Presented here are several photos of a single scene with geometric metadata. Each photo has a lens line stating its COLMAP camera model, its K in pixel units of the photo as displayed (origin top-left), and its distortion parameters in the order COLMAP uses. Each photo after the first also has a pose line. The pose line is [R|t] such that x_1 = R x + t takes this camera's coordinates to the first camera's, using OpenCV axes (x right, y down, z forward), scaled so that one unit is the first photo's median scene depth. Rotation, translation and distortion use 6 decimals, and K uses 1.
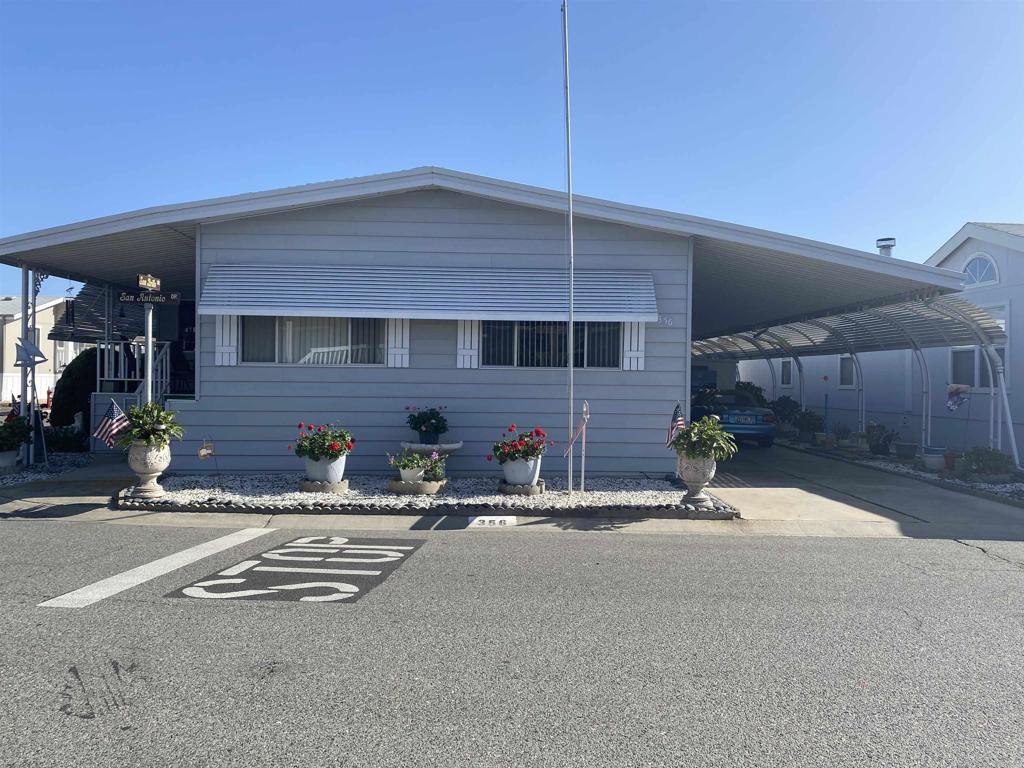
lens RADIAL K [[785.9, 0, 512.0], [0, 785.9, 384.0], [0, 0, 1]] dist [-0.004112, -0.002544]
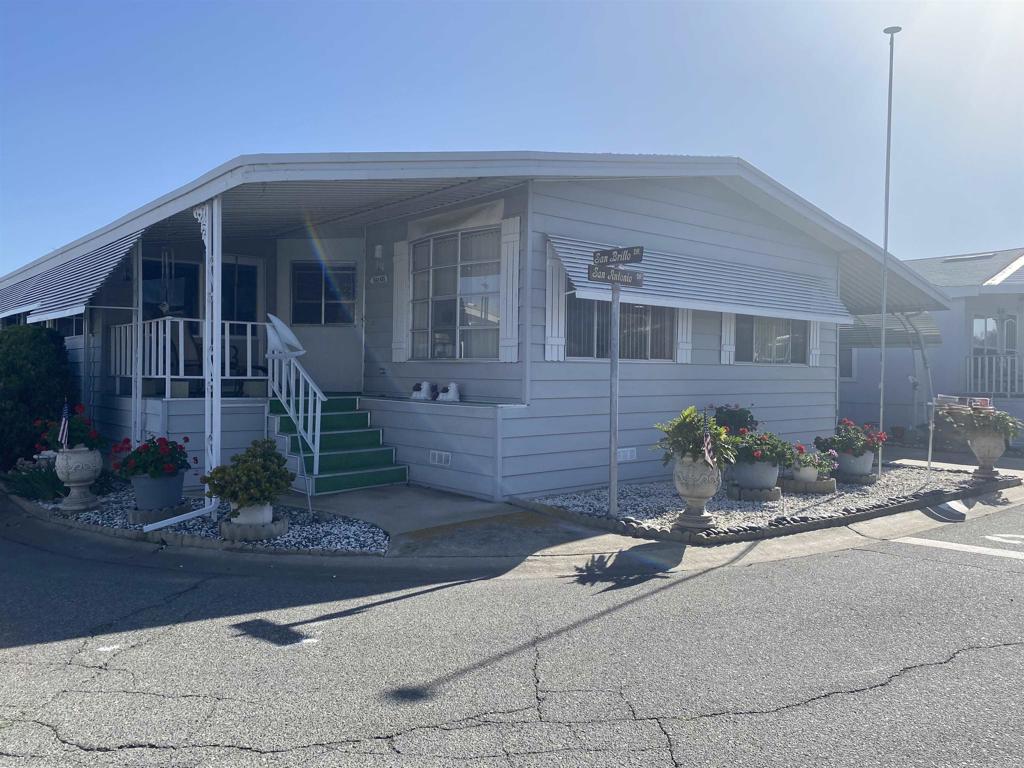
lens RADIAL K [[785.9, 0, 512.0], [0, 785.9, 384.0], [0, 0, 1]] dist [-0.004112, -0.002544]
pose [[0.787104, -0.016658, 0.616595, -0.885143], [0.003029, 0.999728, 0.023142, -0.018785], [-0.616813, -0.016348, 0.786940, 0.385716]]
